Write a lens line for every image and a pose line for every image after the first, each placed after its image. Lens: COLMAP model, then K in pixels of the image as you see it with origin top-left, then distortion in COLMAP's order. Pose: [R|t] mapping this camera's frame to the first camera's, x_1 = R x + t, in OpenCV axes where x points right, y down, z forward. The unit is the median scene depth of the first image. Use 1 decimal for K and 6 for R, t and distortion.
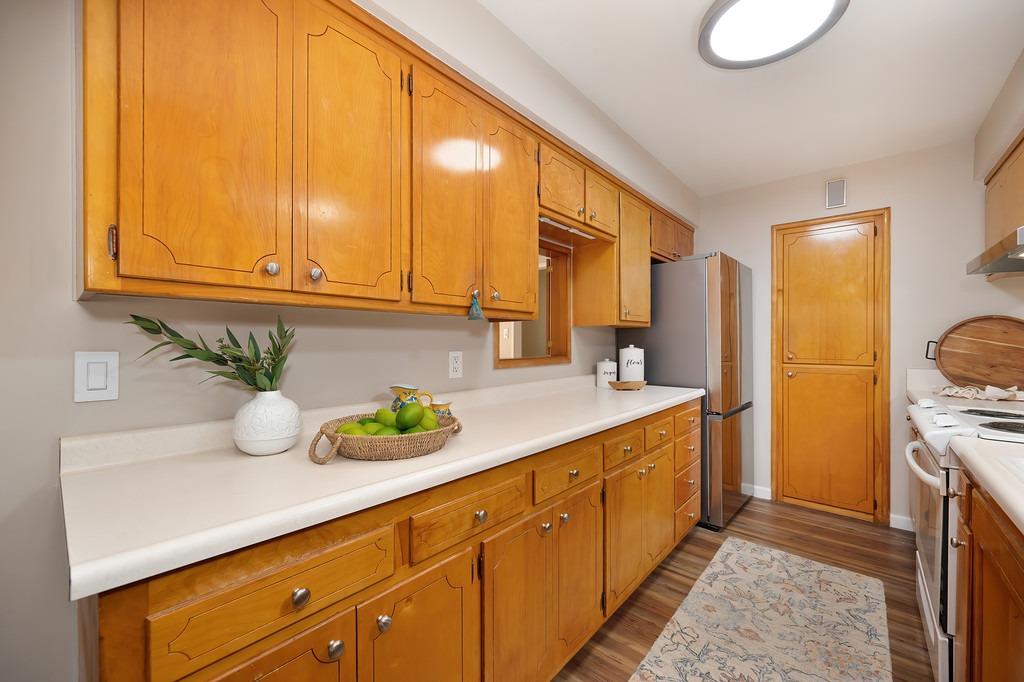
lens RADIAL K [[404.8, 0, 512.9], [0, 404.8, 344.2], [0, 0, 1]] dist [0.000790, 0.000214]
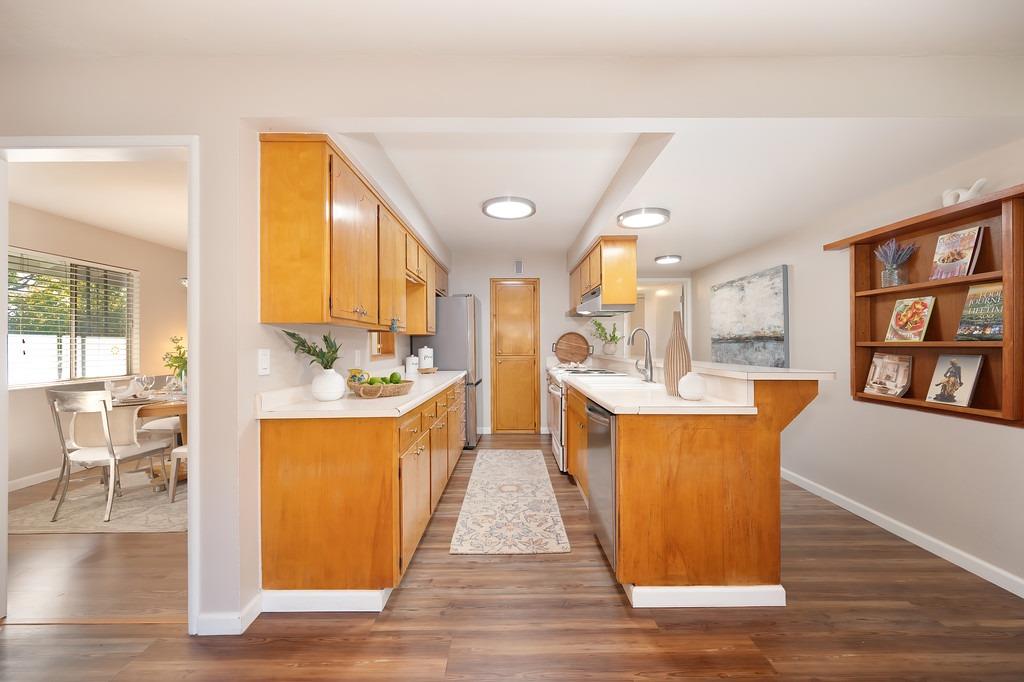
lens RADIAL K [[404.8, 0, 512.9], [0, 404.8, 344.2], [0, 0, 1]] dist [0.000790, 0.000214]
pose [[0.752389, -0.002319, 0.658715, -0.572514], [0.007214, 0.999963, -0.004719, 0.005264], [-0.658680, 0.008302, 0.752378, -0.495470]]
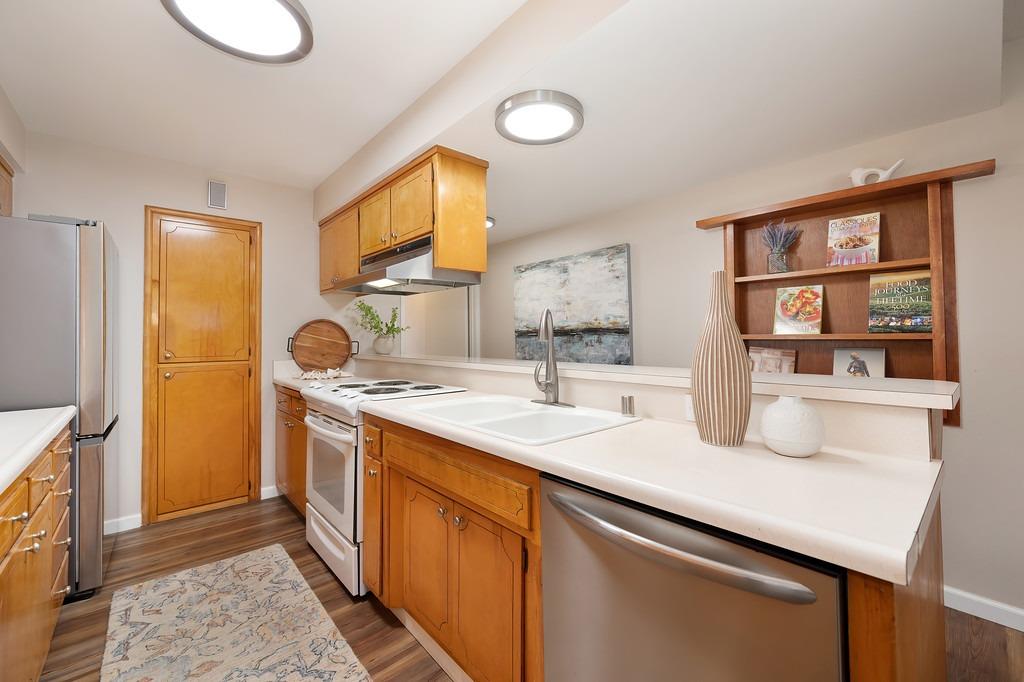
lens RADIAL K [[417.8, 0, 519.9], [0, 417.8, 326.9], [0, 0, 1]] dist [0.000197, -0.000134]
pose [[0.128873, 0.022134, 0.991414, -0.172892], [0.013184, 0.999624, -0.024031, -0.000728], [-0.991574, 0.016168, 0.128532, 0.125928]]
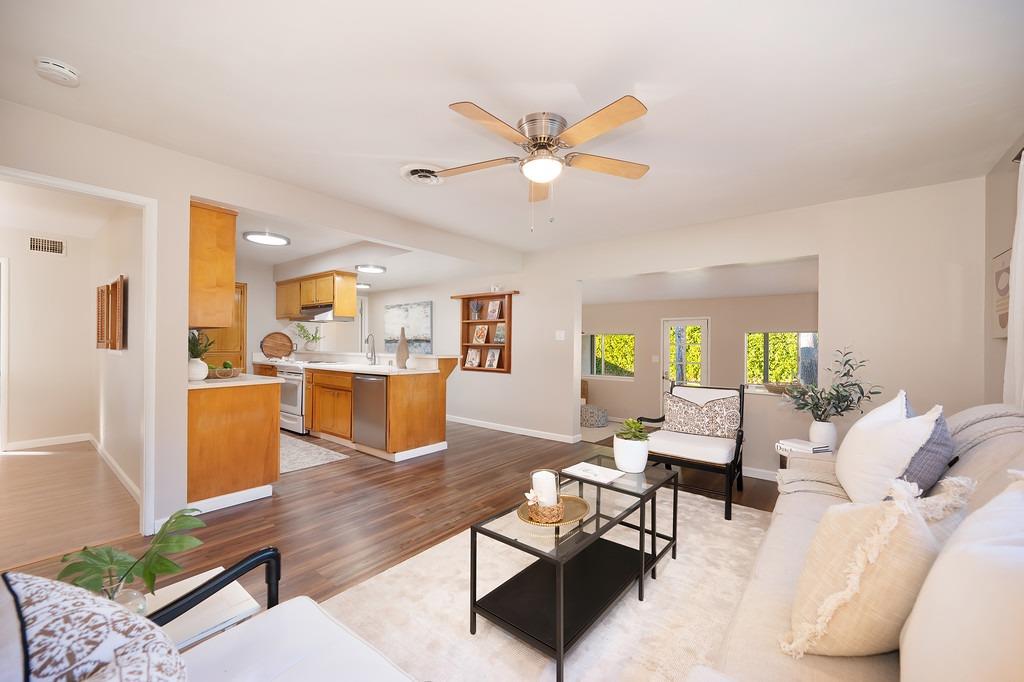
lens RADIAL K [[404.8, 0, 512.9], [0, 404.8, 344.2], [0, 0, 1]] dist [0.000790, 0.000214]
pose [[-0.036522, 0.000478, 0.999333, -1.601841], [-0.004159, 0.999991, -0.000631, 0.006345], [-0.999324, -0.004179, -0.036519, -0.492516]]
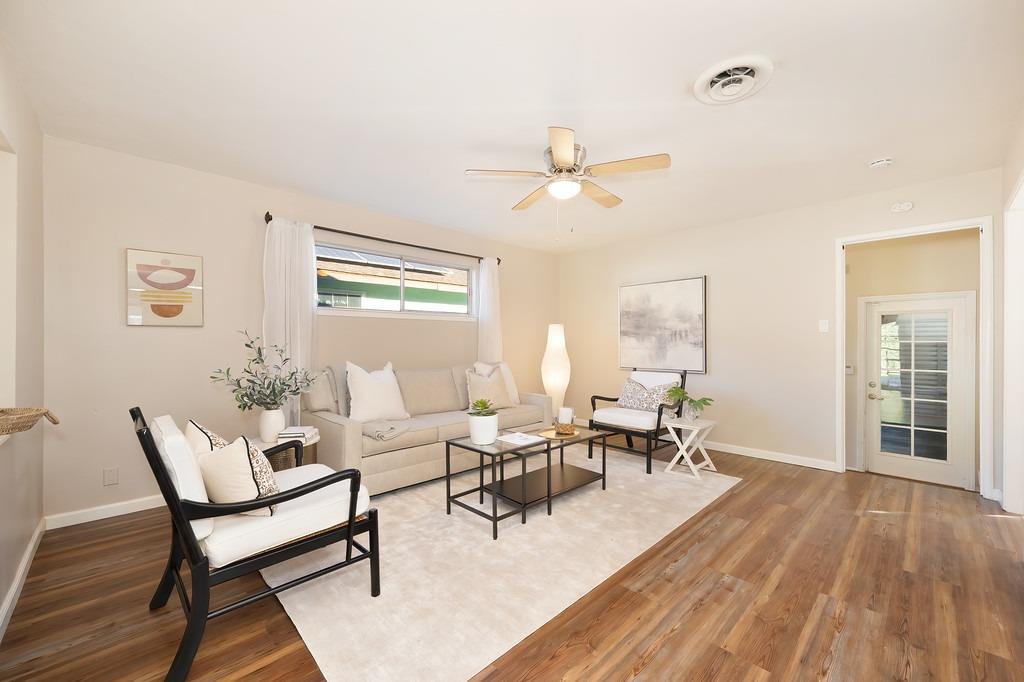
lens RADIAL K [[404.8, 0, 512.9], [0, 404.8, 344.2], [0, 0, 1]] dist [0.000790, 0.000214]
pose [[-0.085820, 0.004791, -0.996299, 0.429460], [-0.005150, 0.999973, 0.005253, 0.027370], [0.996297, 0.005582, -0.085793, -0.634562]]
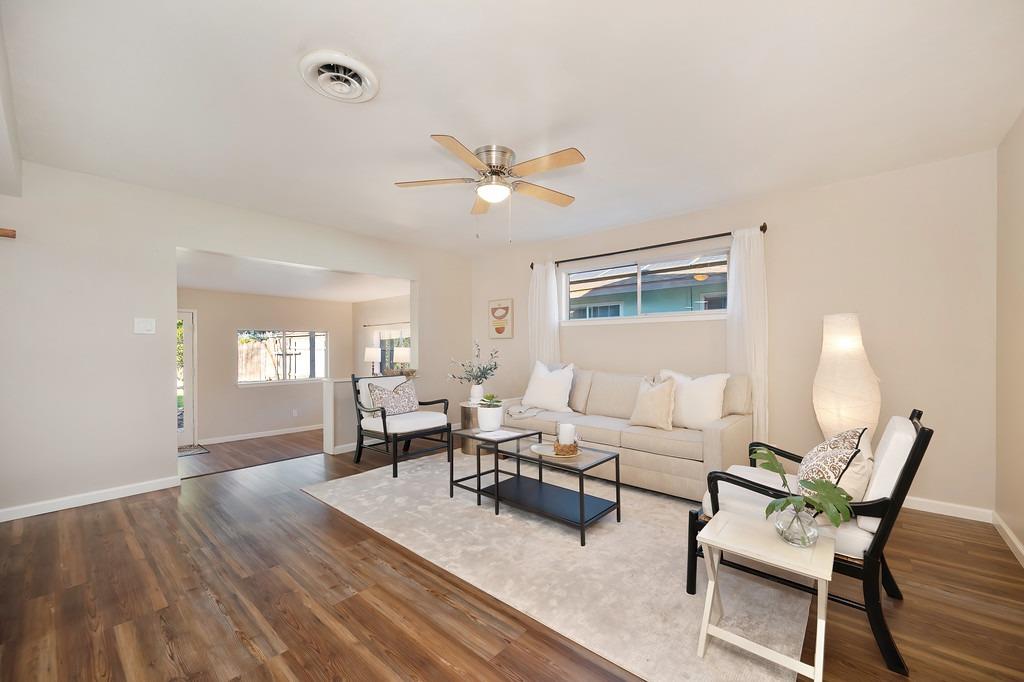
lens RADIAL K [[403.4, 0, 515.7], [0, 403.4, 351.8], [0, 0, 1]] dist [-0.002635, -0.000368]
pose [[-0.999988, 0.000452, -0.004866, -0.735243], [0.000377, 0.999881, 0.015427, 0.025409], [0.004872, 0.015425, -0.999869, 0.504682]]
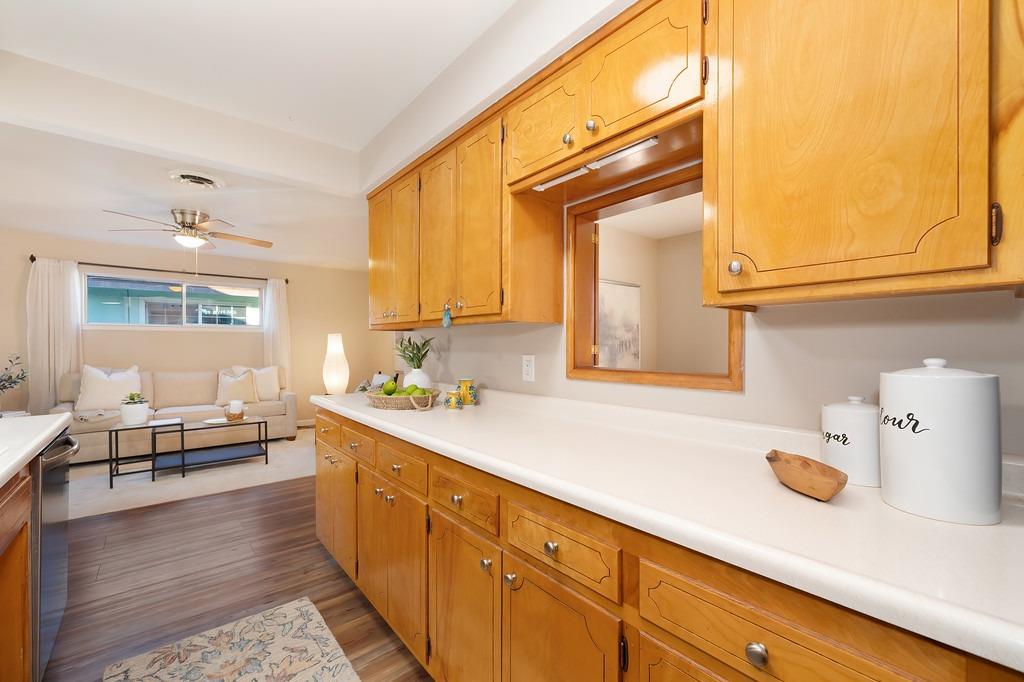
lens RADIAL K [[424.0, 0, 514.4], [0, 424.0, 347.2], [0, 0, 1]] dist [0.001650, -0.000078]
pose [[-0.154360, 0.005185, -0.988001, 0.708223], [-0.005592, 0.999966, 0.006121, -0.006991], [0.987999, 0.006470, -0.154326, 0.860118]]
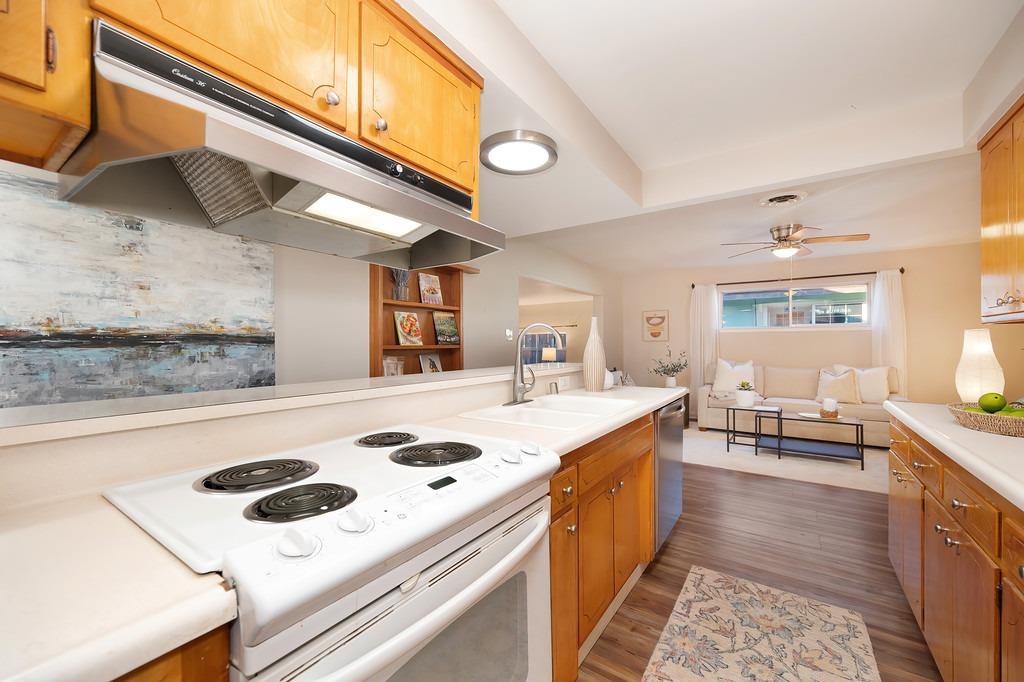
lens RADIAL K [[404.8, 0, 512.9], [0, 404.8, 344.2], [0, 0, 1]] dist [0.000790, 0.000214]
pose [[-0.993732, 0.002280, -0.111767, 0.664756], [0.001643, 0.999982, 0.005791, -0.009335], [0.111778, 0.005571, -0.993718, 0.997067]]
